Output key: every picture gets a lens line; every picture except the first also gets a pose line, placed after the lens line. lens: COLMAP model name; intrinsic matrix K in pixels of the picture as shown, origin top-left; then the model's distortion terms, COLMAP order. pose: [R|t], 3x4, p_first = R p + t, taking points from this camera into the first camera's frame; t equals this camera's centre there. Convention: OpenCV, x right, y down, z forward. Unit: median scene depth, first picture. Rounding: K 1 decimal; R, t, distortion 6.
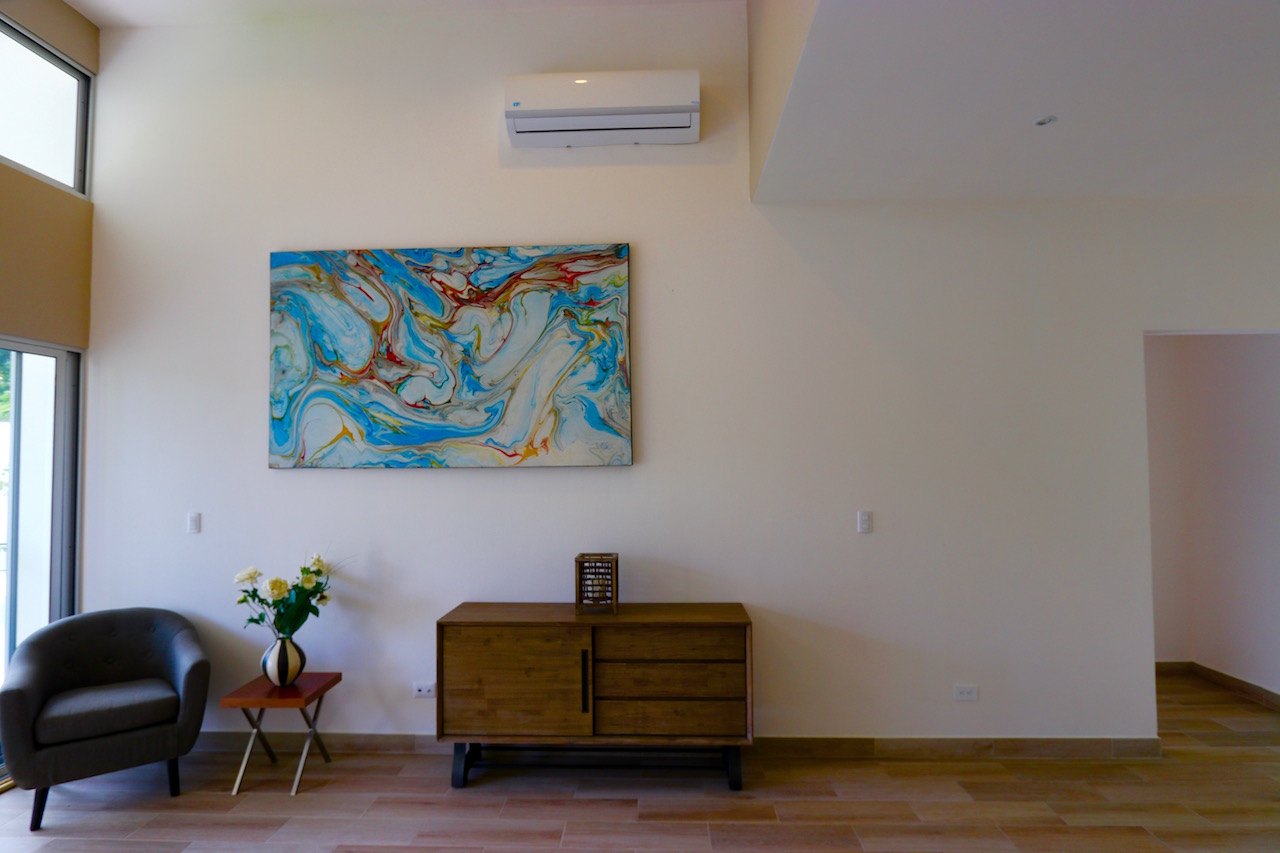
lens RADIAL K [[690.4, 0, 638.7], [0, 690.4, 427.9], [0, 0, 1]] dist [-0.019969, 0.000711]
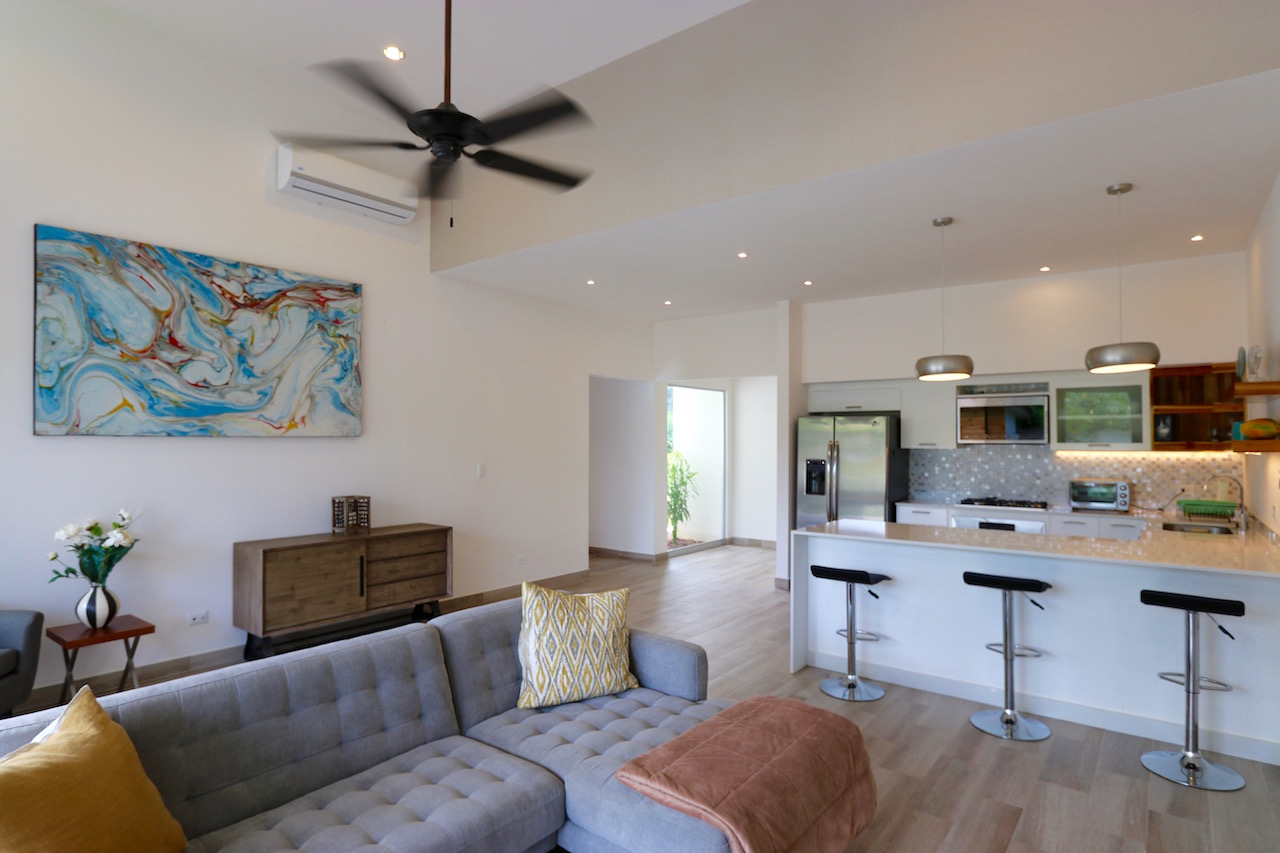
lens RADIAL K [[690.4, 0, 639.6], [0, 690.4, 428.6], [0, 0, 1]] dist [-0.019969, 0.000711]
pose [[0.577612, 0.021983, 0.816015, -0.854786], [-0.040899, 0.999161, 0.002034, 0.009831], [-0.815286, -0.034549, 0.578027, -0.330233]]
